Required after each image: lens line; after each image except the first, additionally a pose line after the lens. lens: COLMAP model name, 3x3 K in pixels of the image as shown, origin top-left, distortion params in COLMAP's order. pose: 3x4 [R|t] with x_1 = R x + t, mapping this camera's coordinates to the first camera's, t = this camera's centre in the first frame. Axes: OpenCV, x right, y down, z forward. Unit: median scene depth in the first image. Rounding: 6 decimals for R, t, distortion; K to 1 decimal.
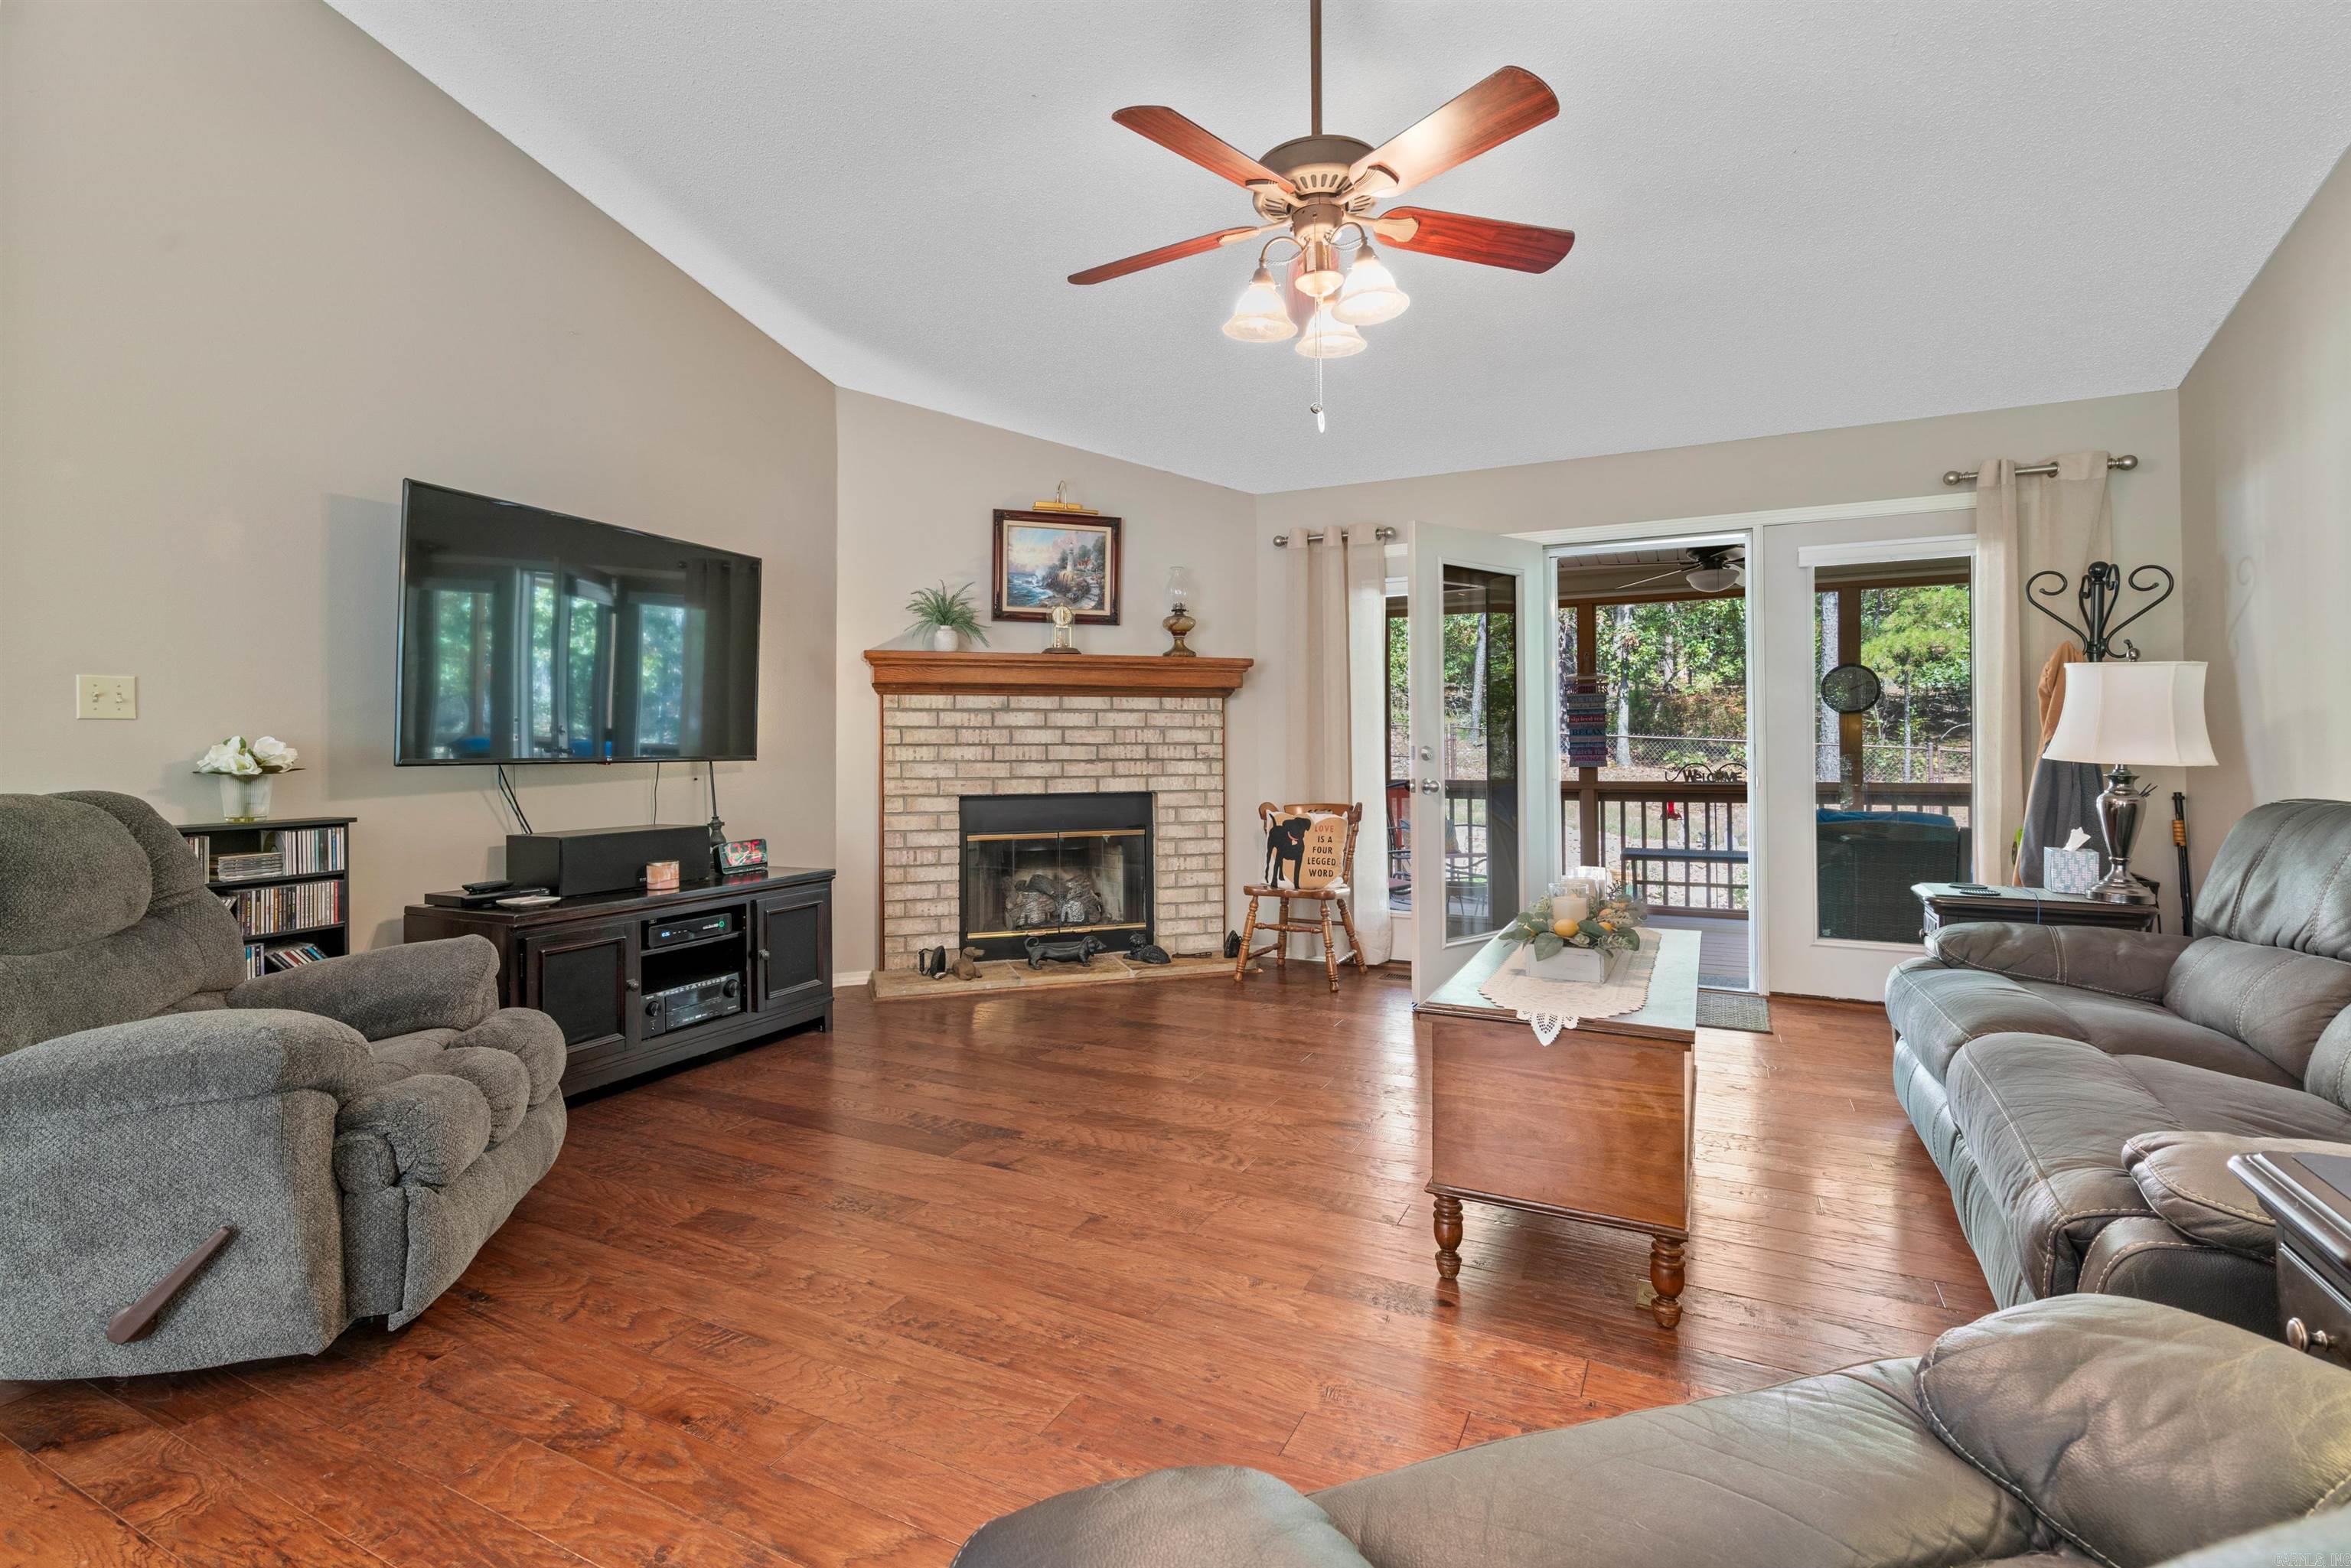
lens RADIAL K [[1072.5, 0, 1161.3], [0, 1072.5, 738.9], [0, 0, 1]] dist [-0.003579, 0.002002]
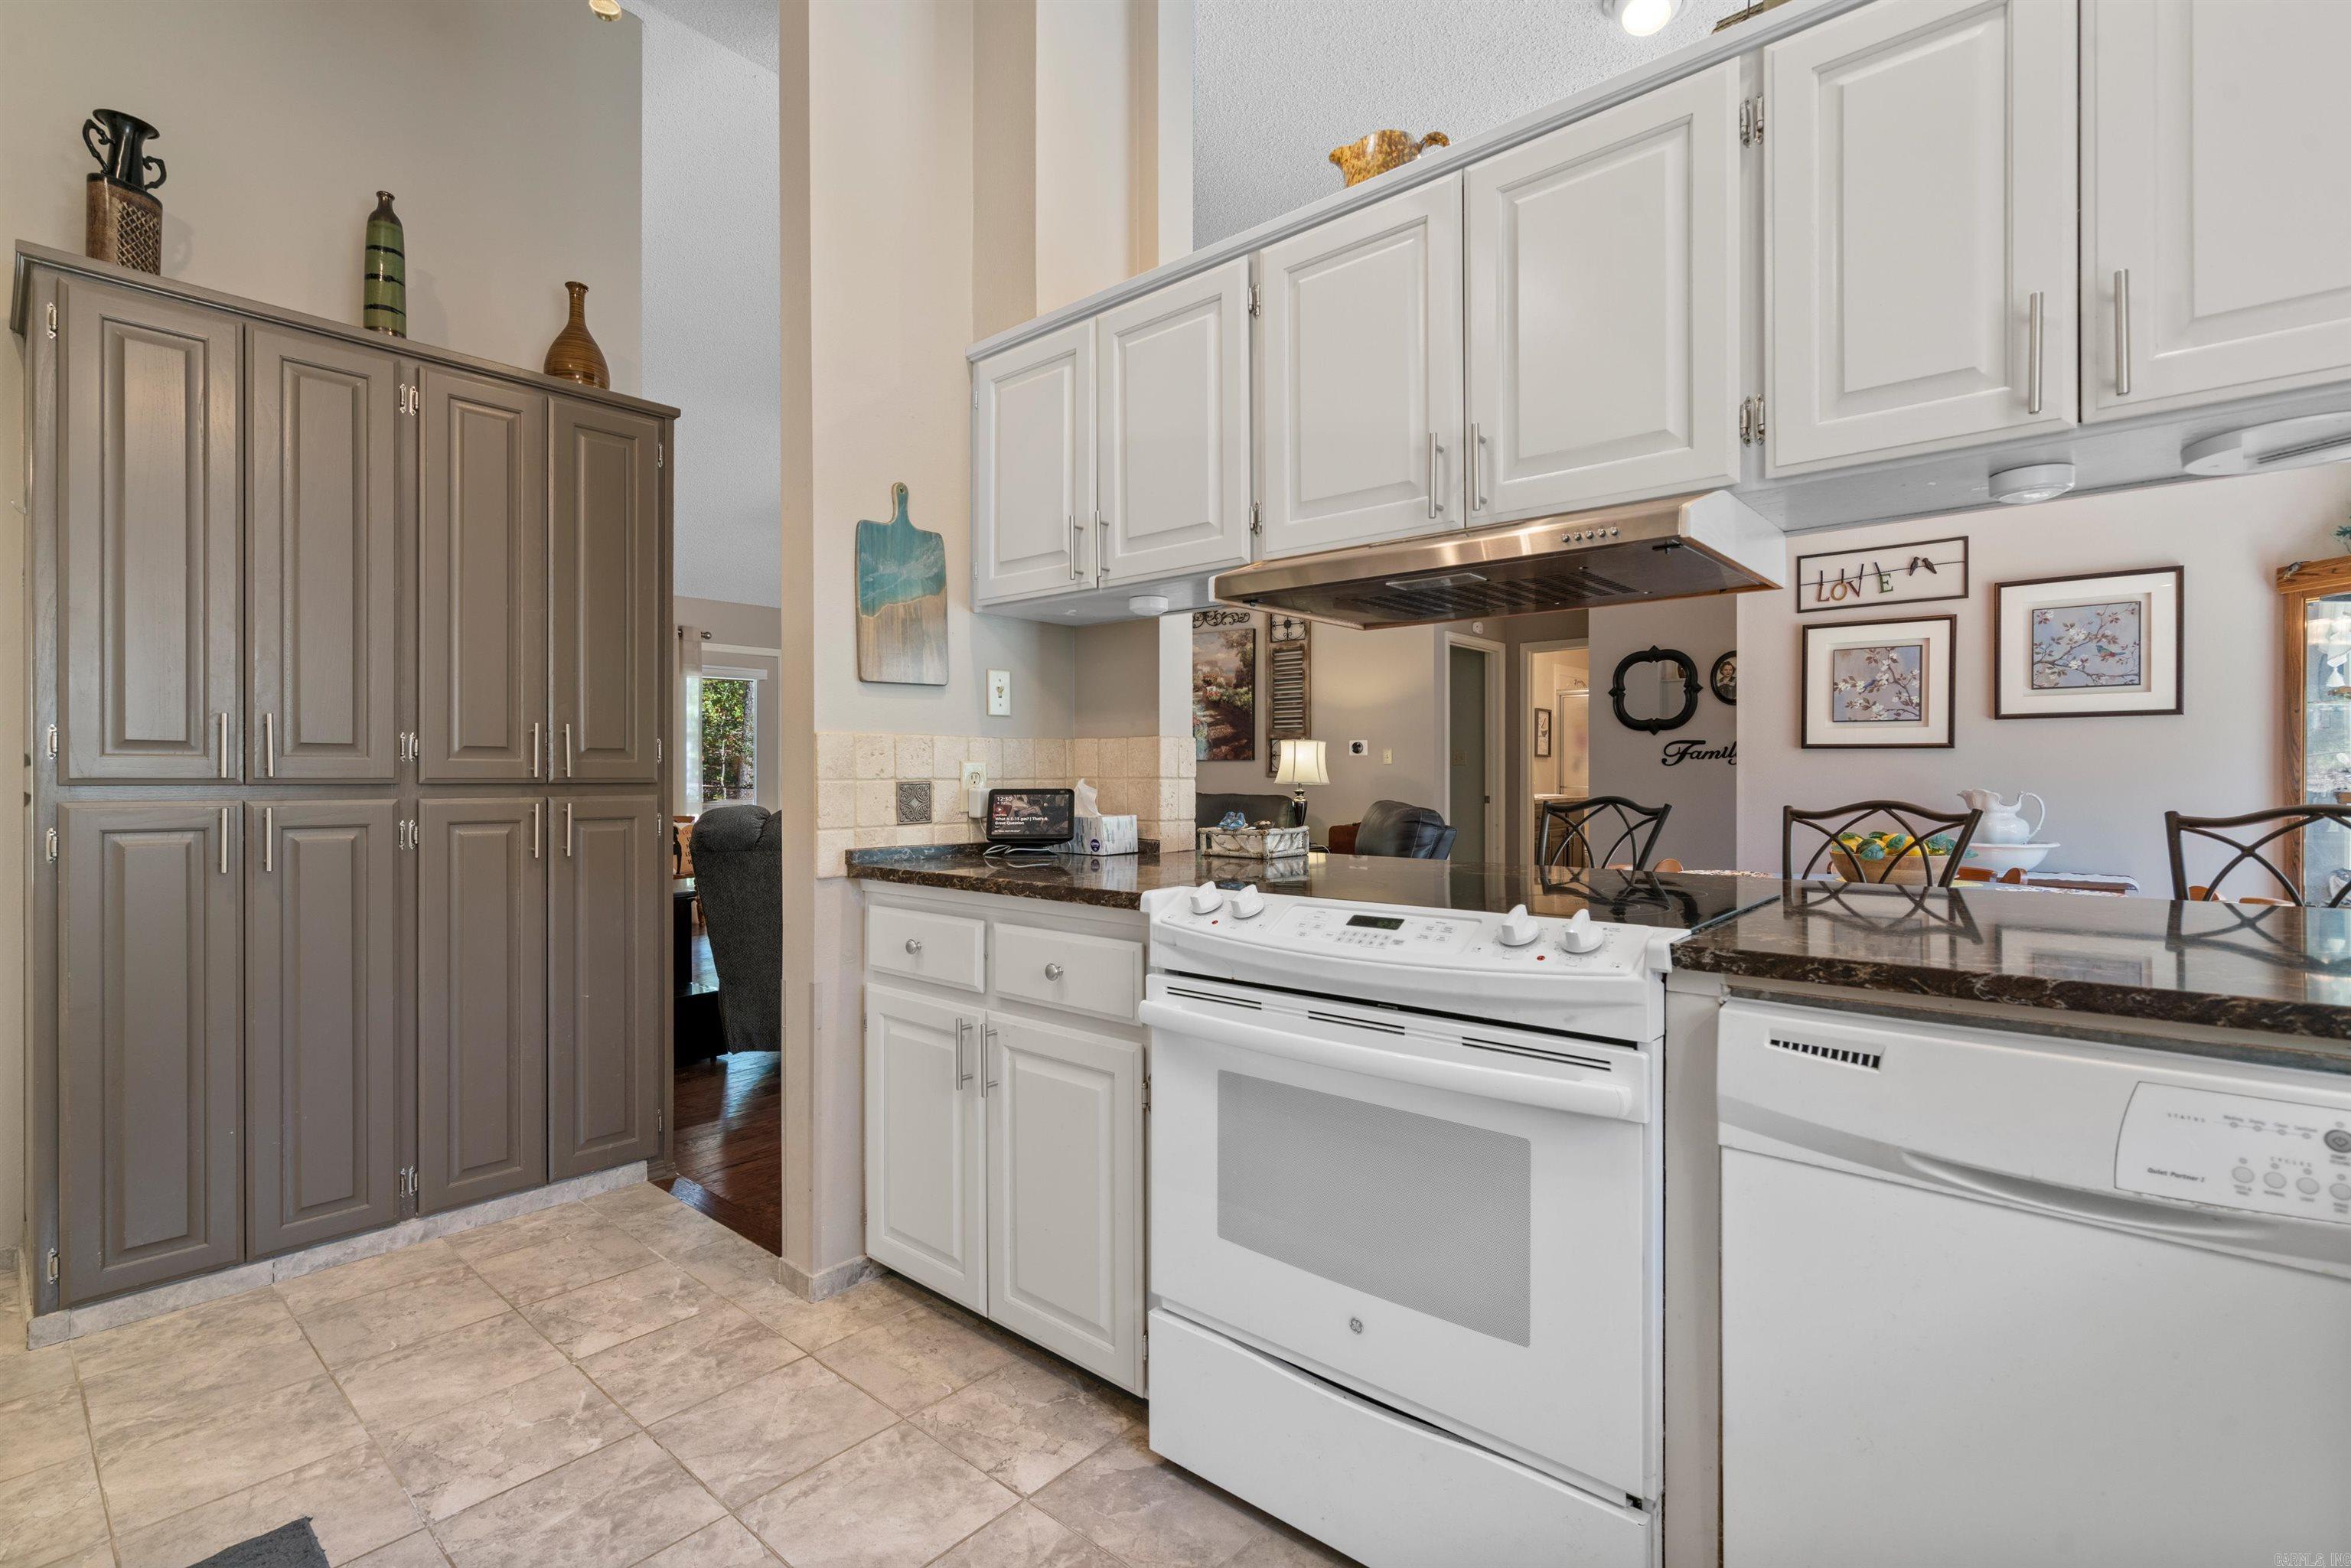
lens RADIAL K [[1072.5, 0, 1169.9], [0, 1072.5, 778.0], [0, 0, 1]] dist [-0.003579, 0.002002]
pose [[0.250120, -0.001201, 0.968214, -1.121509], [-0.008836, 0.999955, 0.003523, -0.002354], [-0.968175, -0.009436, 0.250098, -0.010652]]
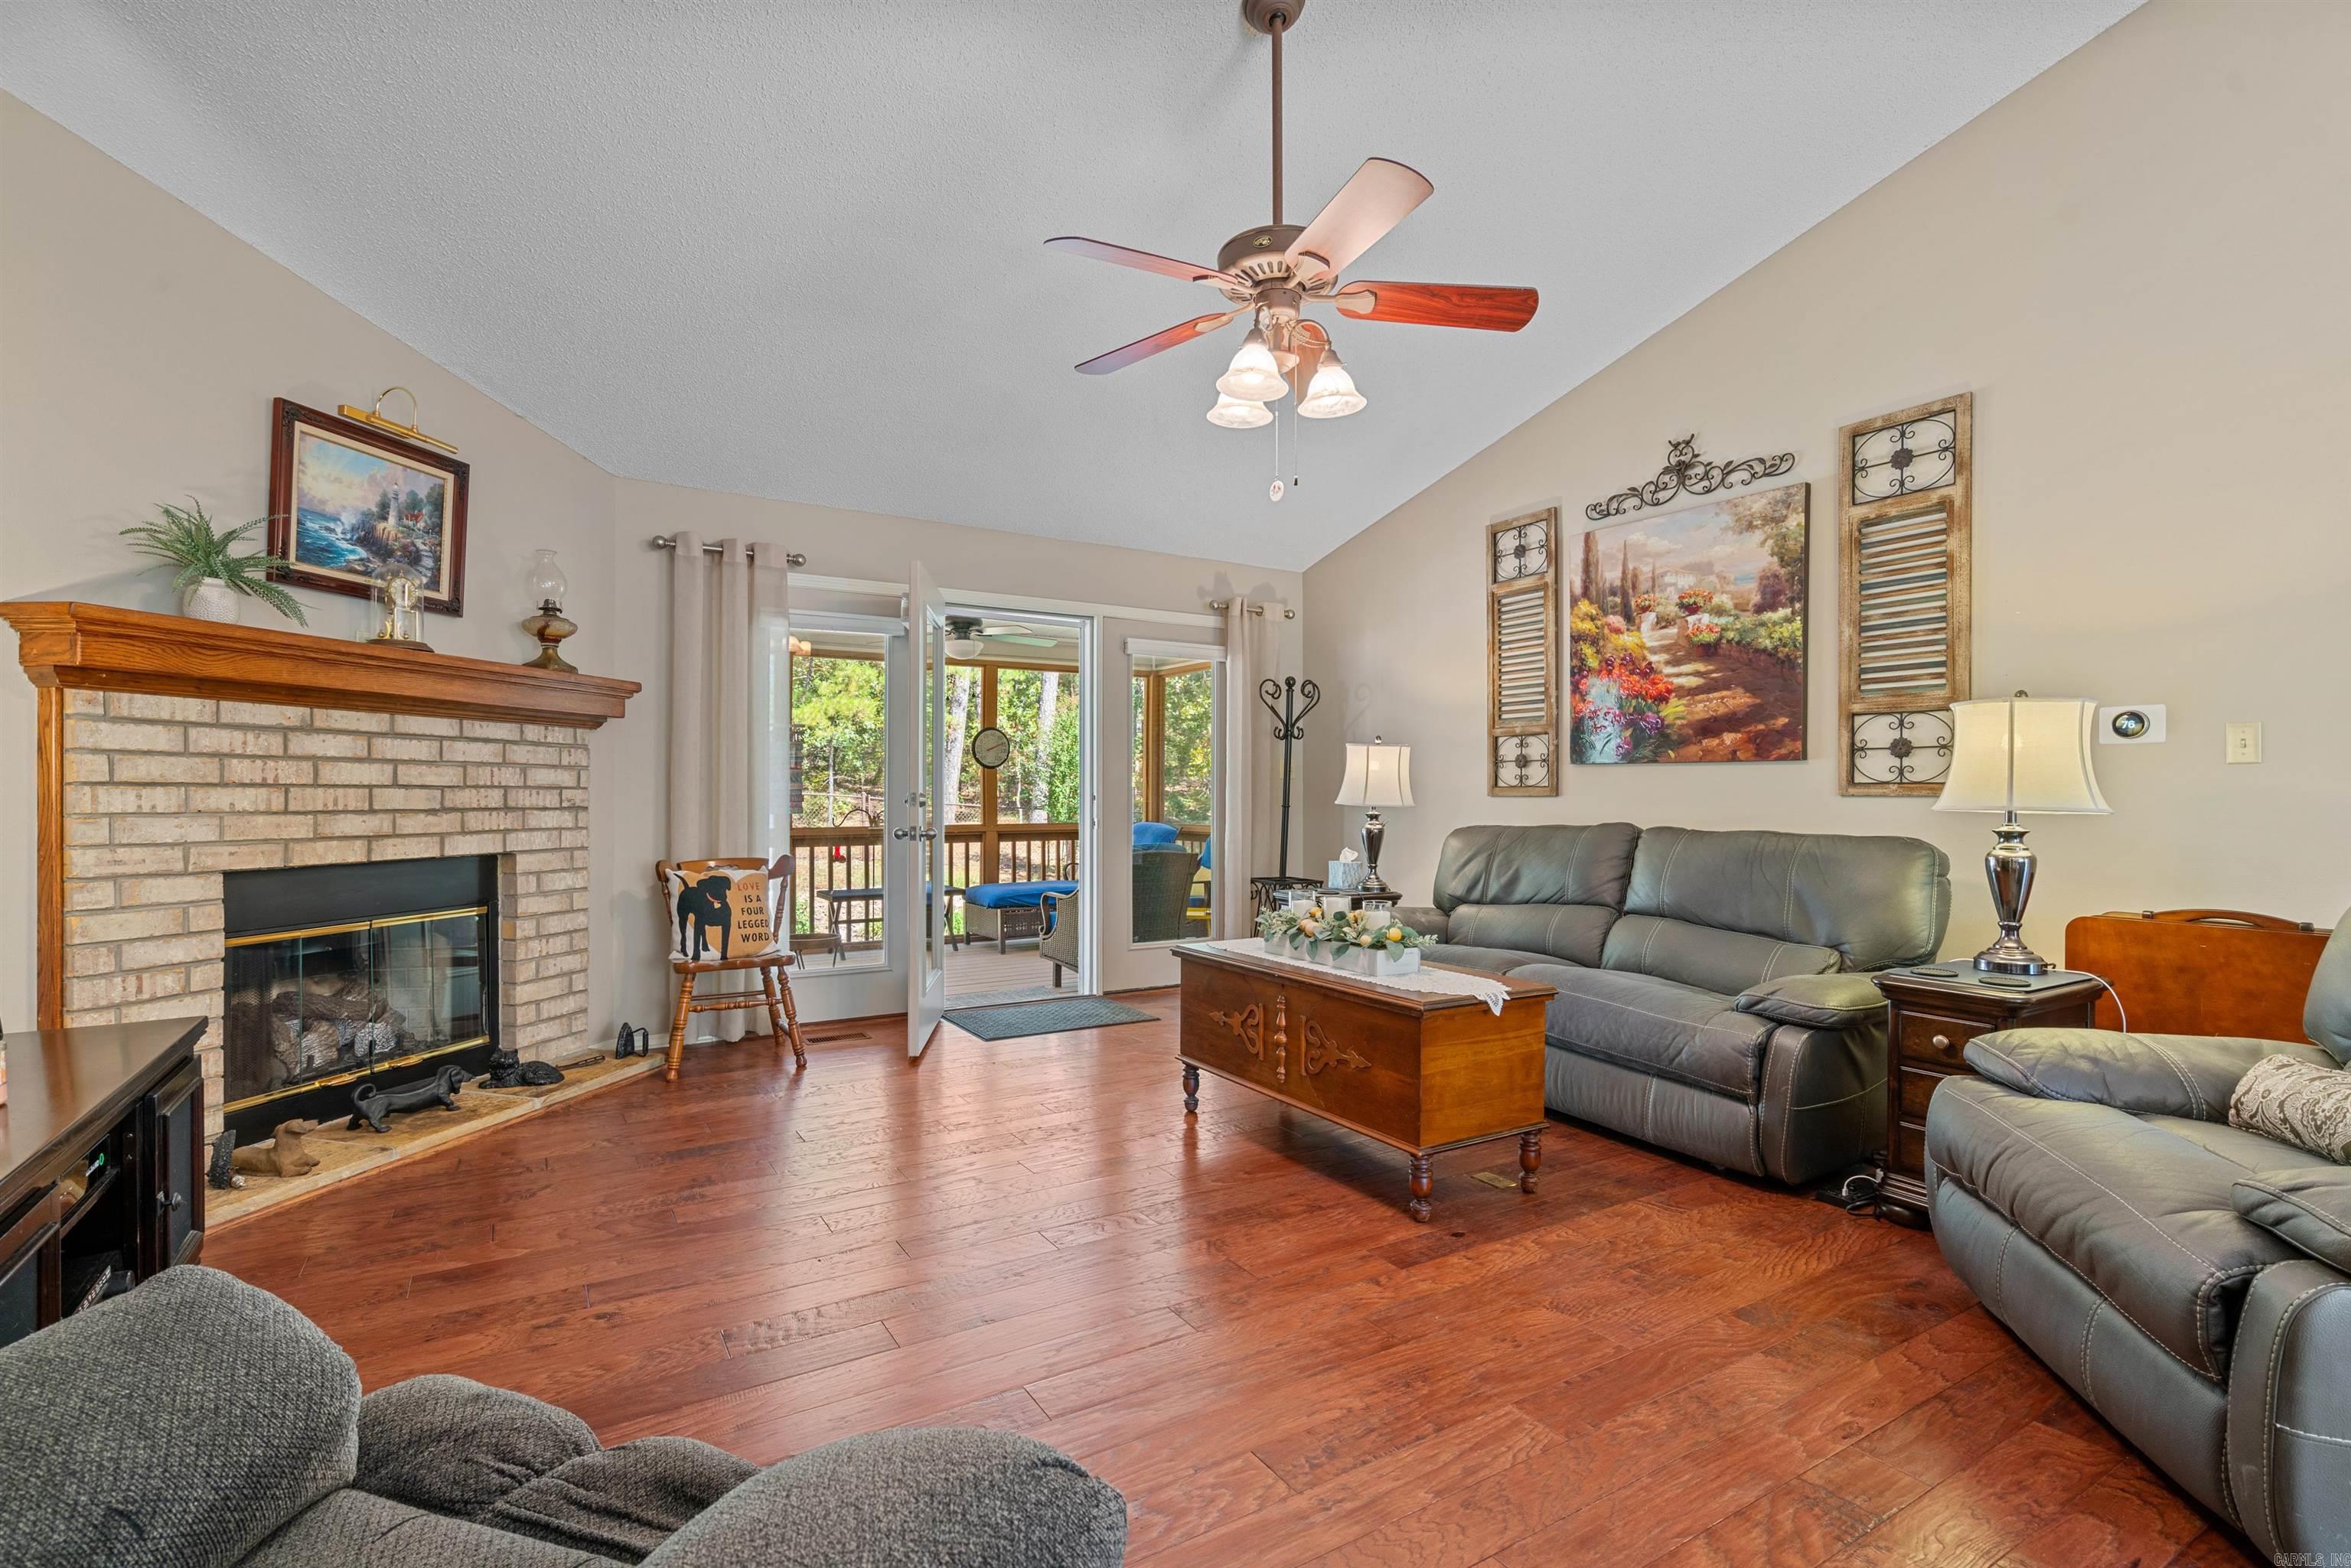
lens RADIAL K [[1072.5, 0, 1154.1], [0, 1072.5, 793.7], [0, 0, 1]] dist [-0.003579, 0.002002]
pose [[0.535576, 0.005838, 0.844467, -0.411304], [-0.011681, 0.999932, 0.000496, 0.004027], [-0.844406, -0.010130, 0.535607, 0.257615]]
